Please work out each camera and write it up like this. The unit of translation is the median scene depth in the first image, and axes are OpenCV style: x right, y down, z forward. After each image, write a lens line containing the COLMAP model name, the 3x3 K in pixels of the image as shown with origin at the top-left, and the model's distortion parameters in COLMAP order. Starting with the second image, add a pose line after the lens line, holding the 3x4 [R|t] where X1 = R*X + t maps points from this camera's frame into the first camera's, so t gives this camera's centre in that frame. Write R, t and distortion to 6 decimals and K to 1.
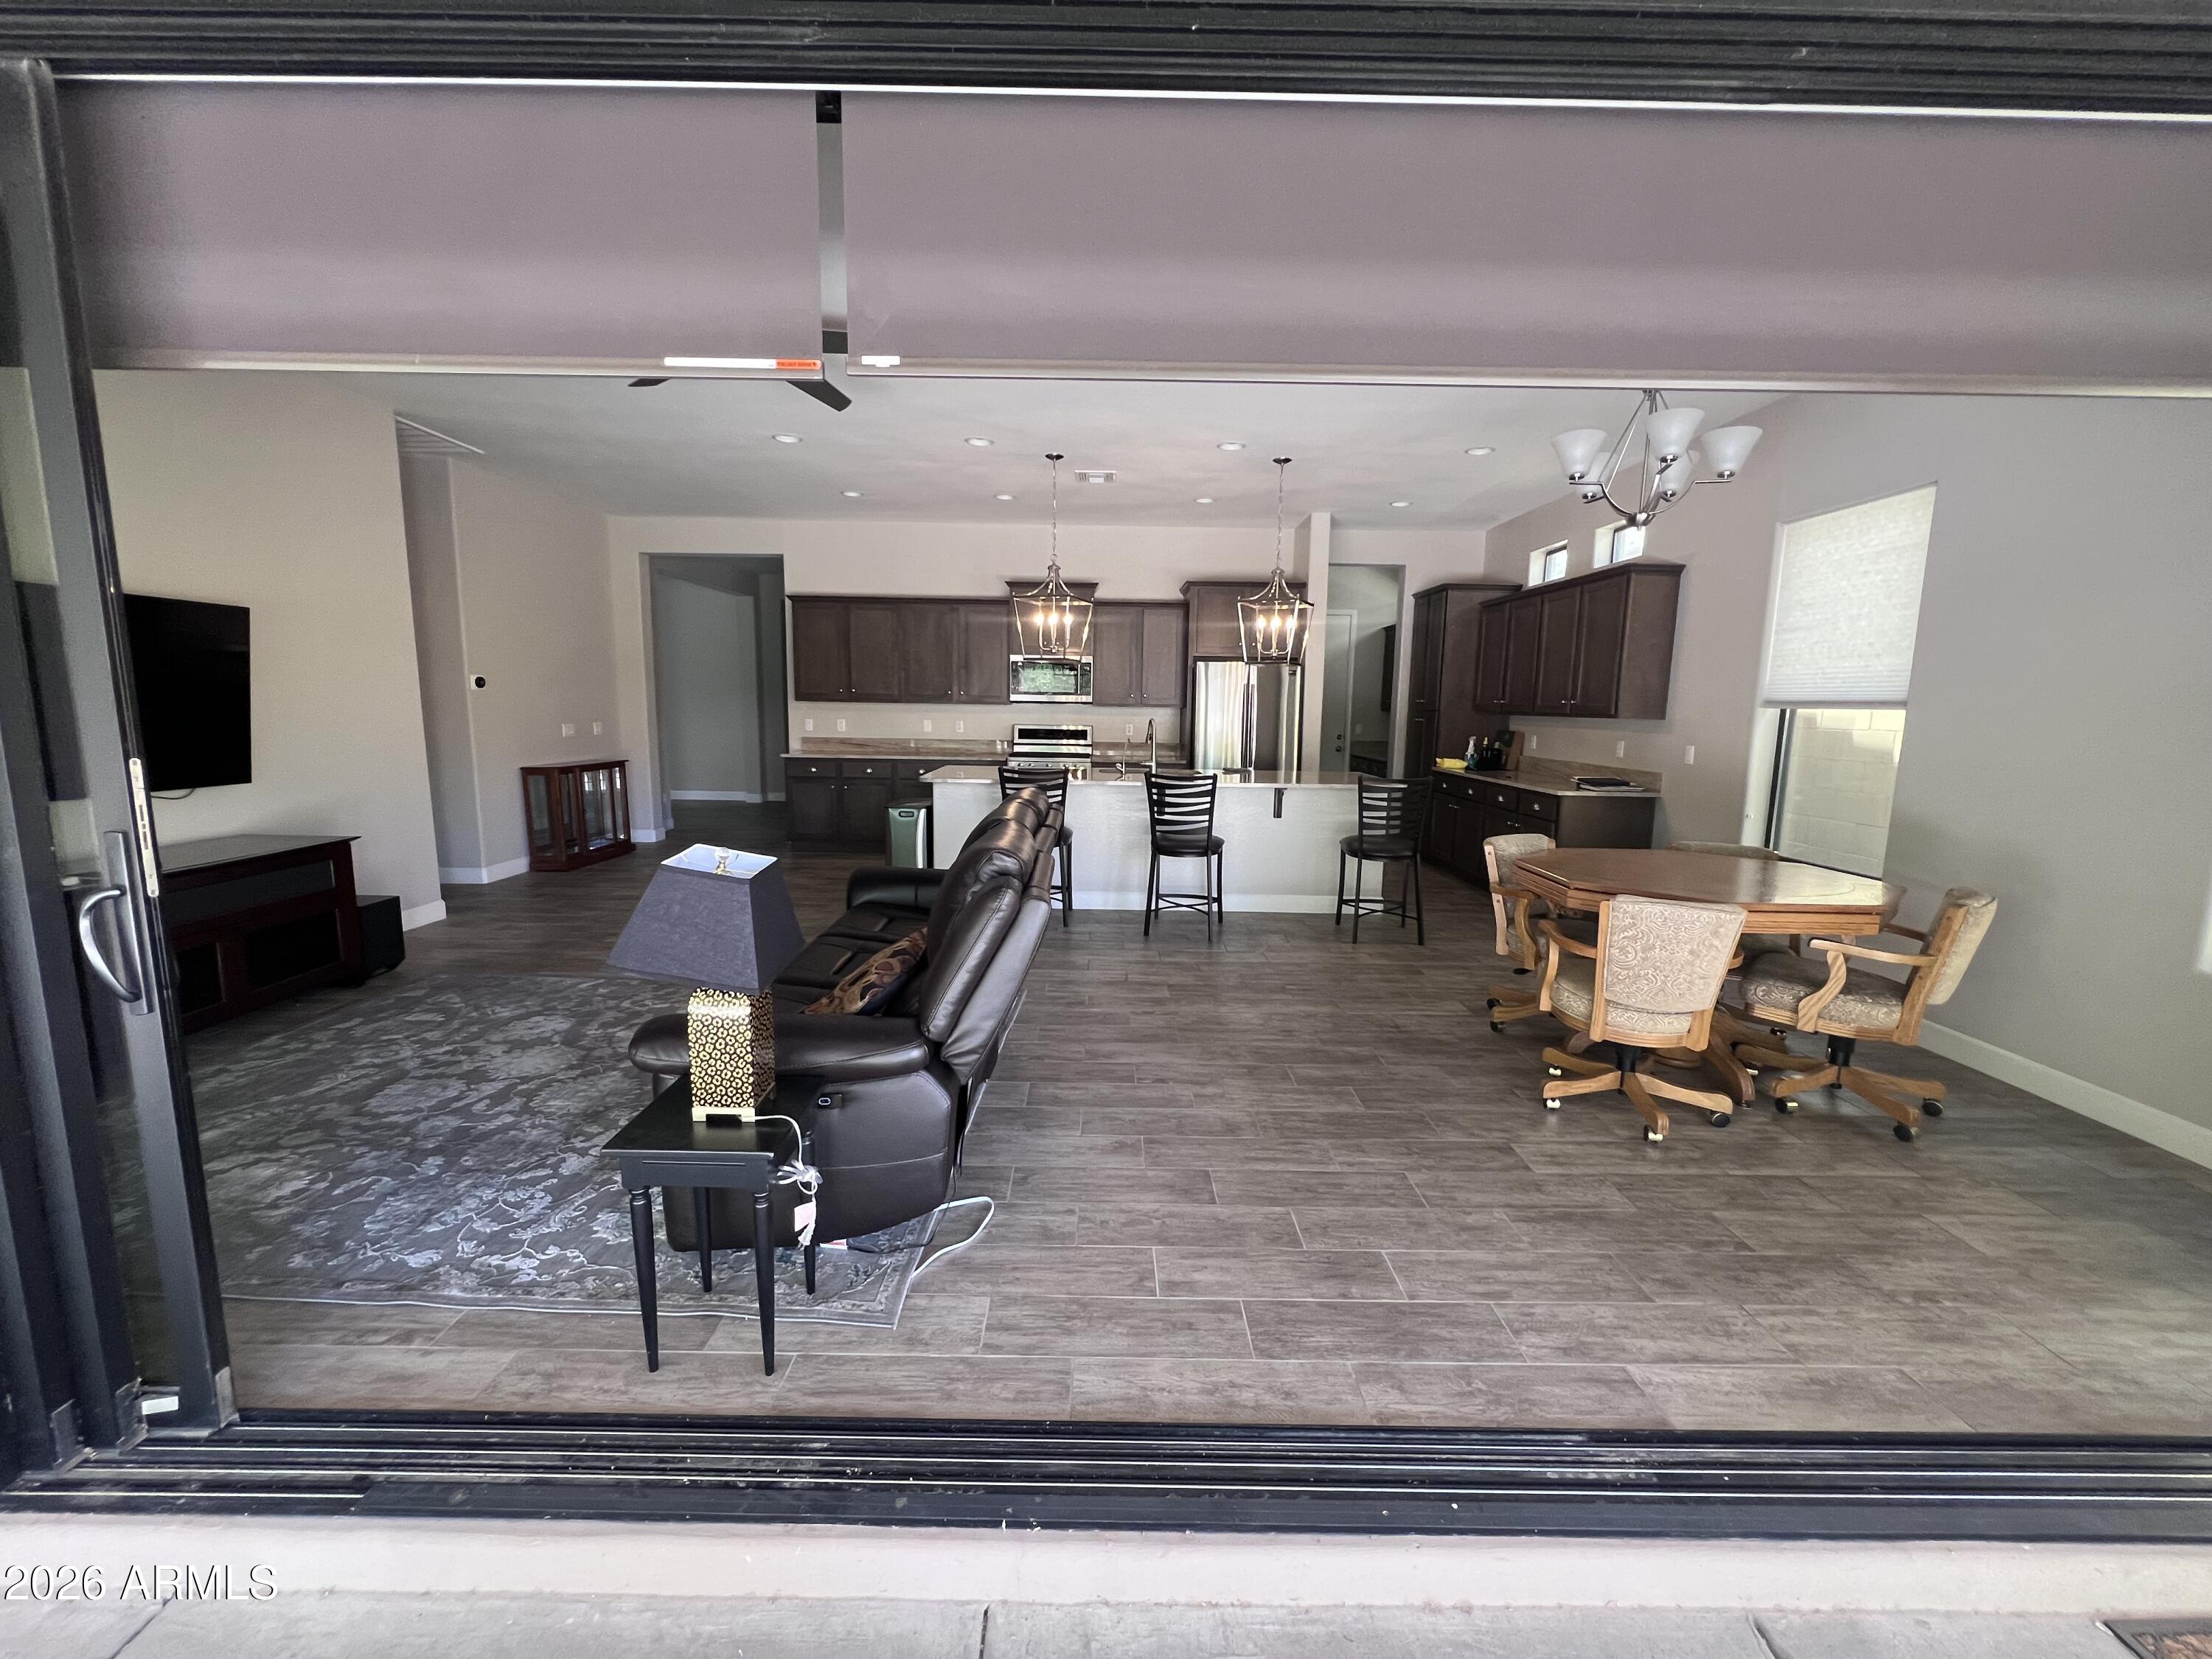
lens RADIAL K [[879.8, 0, 1107.2], [0, 879.8, 830.1], [0, 0, 1]] dist [-0.003458, 0.000475]
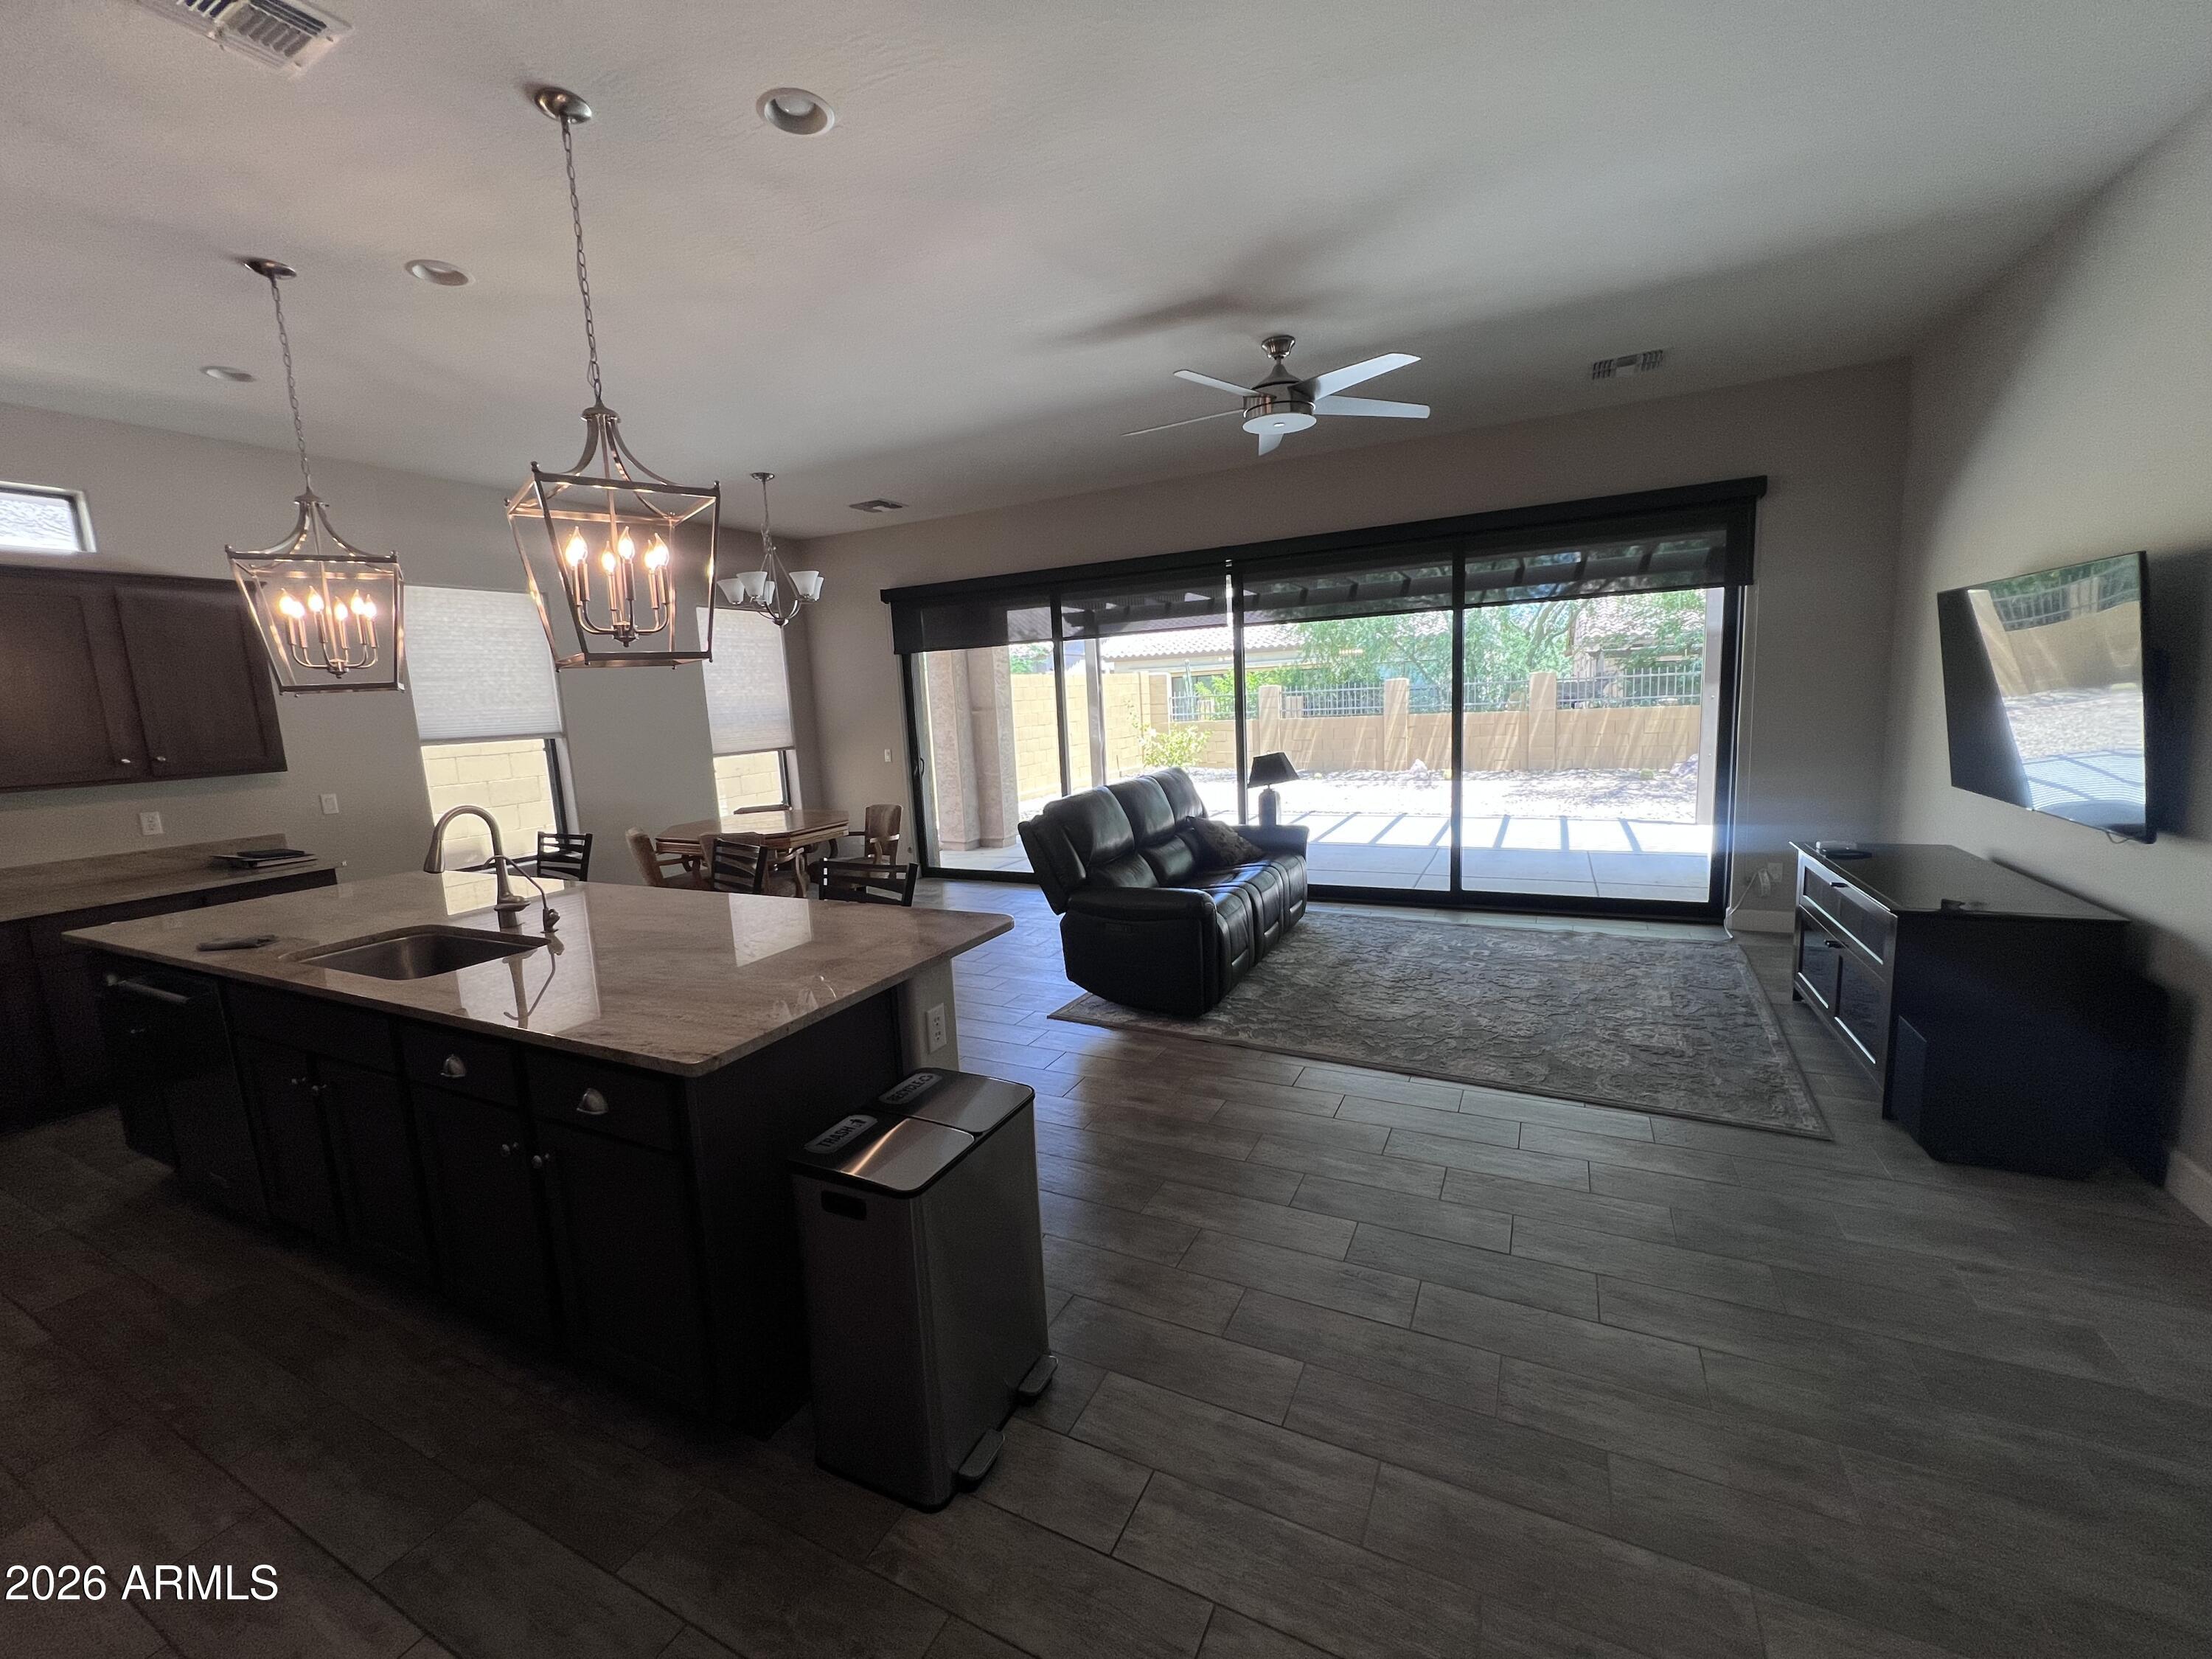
lens RADIAL K [[890.3, 0, 1110.2], [0, 890.3, 828.6], [0, 0, 1]] dist [-0.005073, 0.000764]
pose [[-0.894851, -0.045113, 0.444079, -0.493104], [0.090772, 0.955699, 0.279999, -0.251660], [-0.437037, 0.290867, -0.851114, 1.467300]]
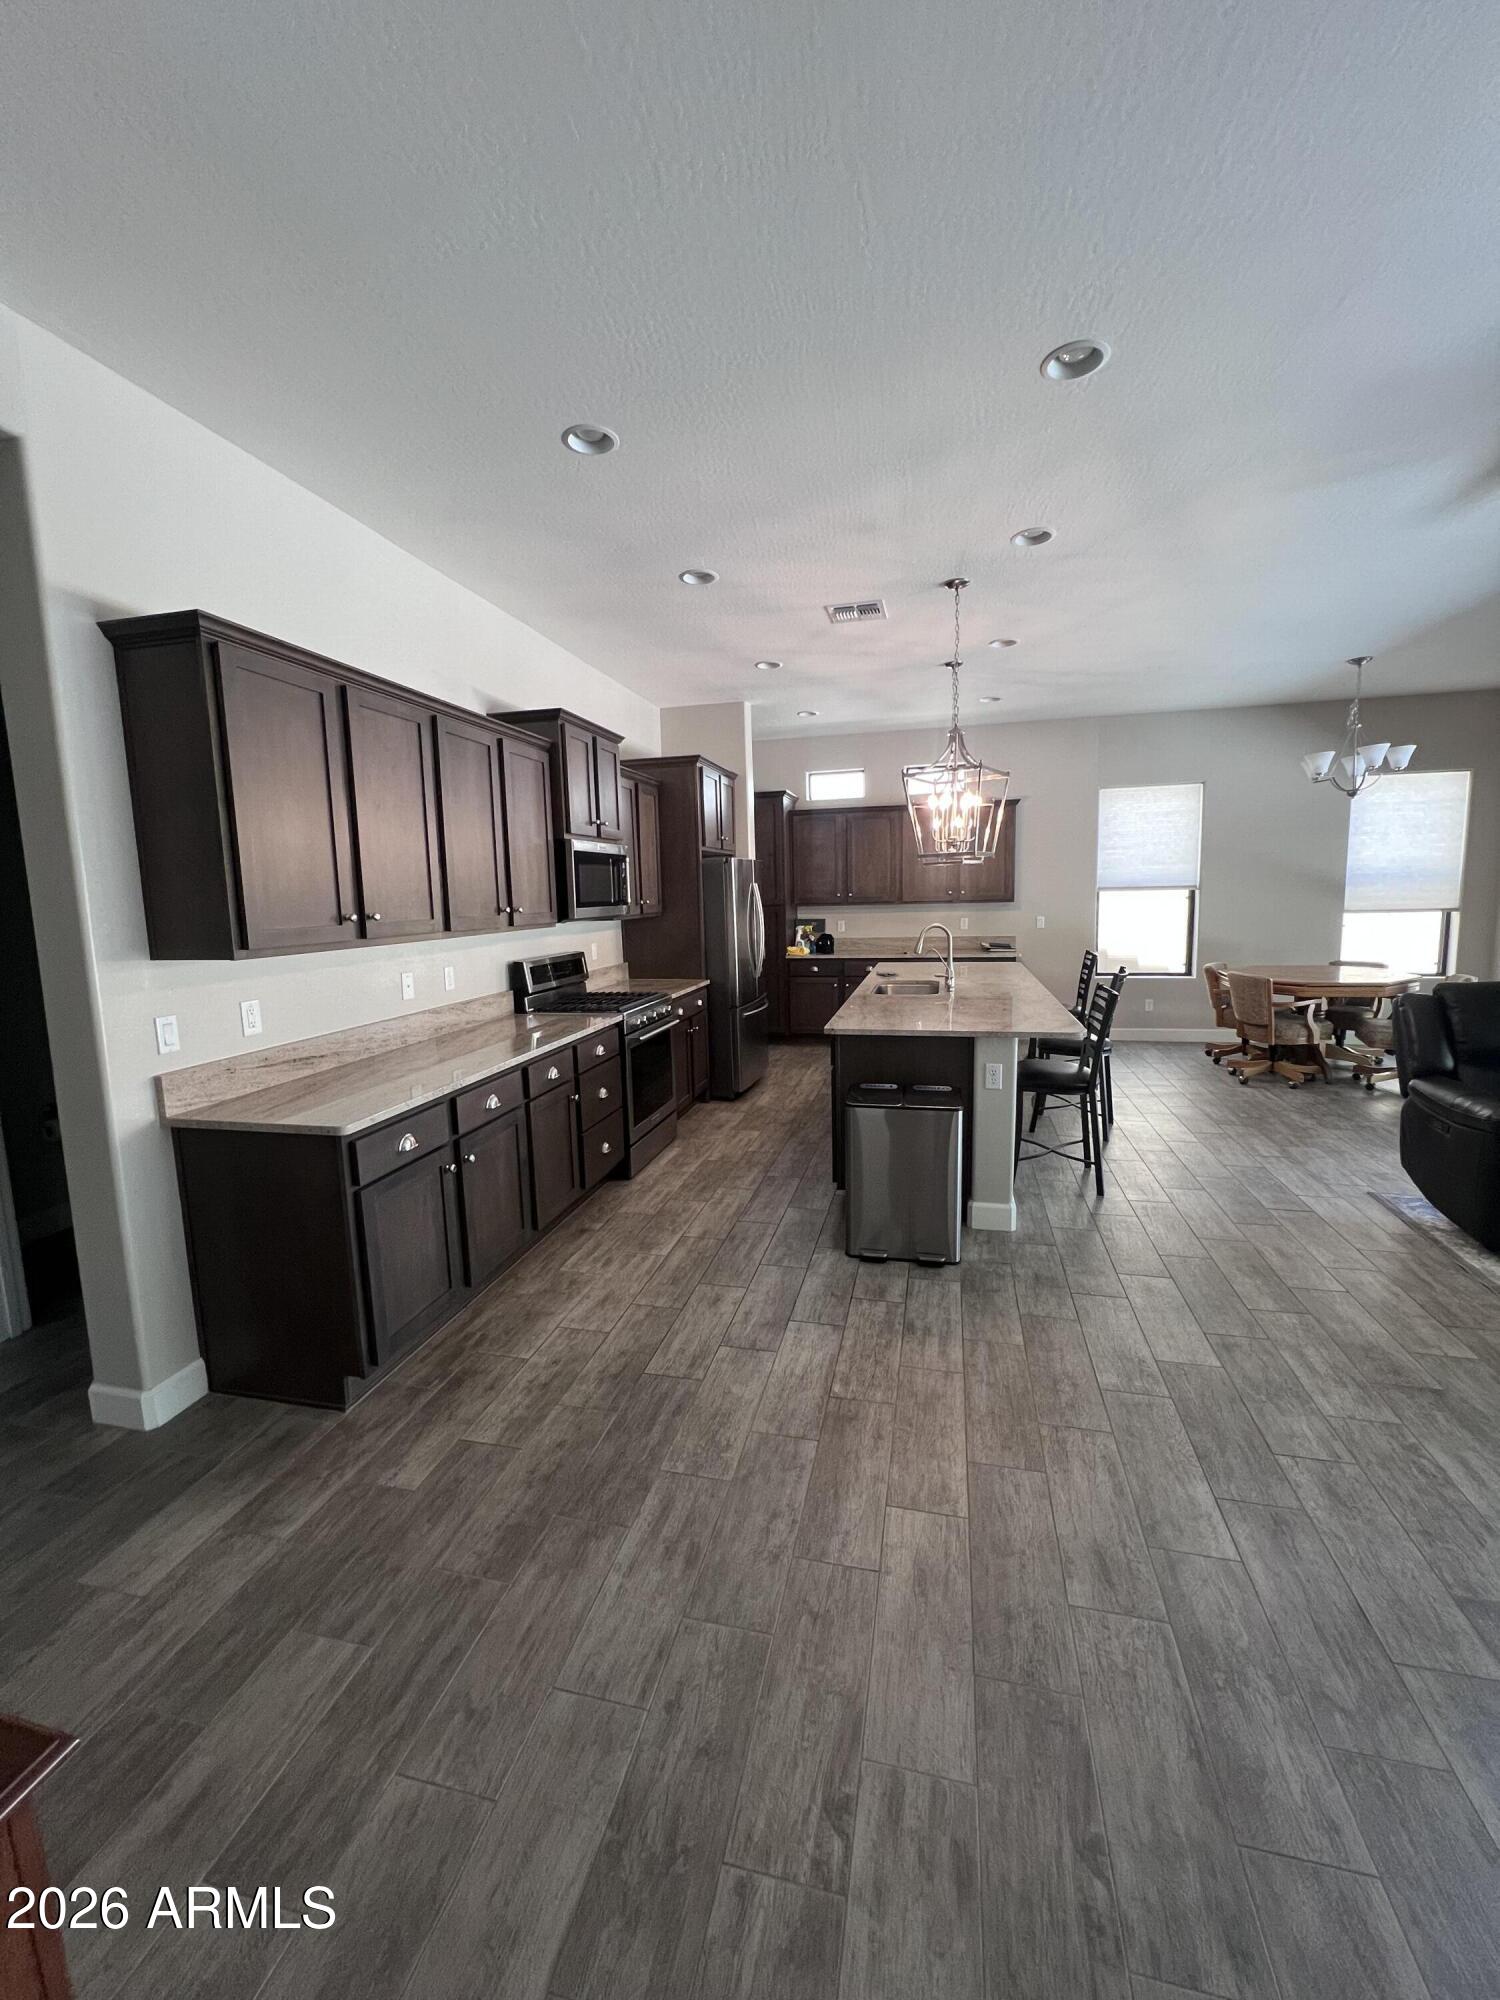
lens RADIAL K [[795.5, 0, 744.1], [0, 795.5, 994.2], [0, 0, 1]] dist [-0.003458, 0.000475]
pose [[0.232956, -0.156522, 0.959809, -0.892838], [0.167368, 0.978689, 0.118979, -0.224485], [-0.957977, 0.132925, 0.254188, 1.187781]]
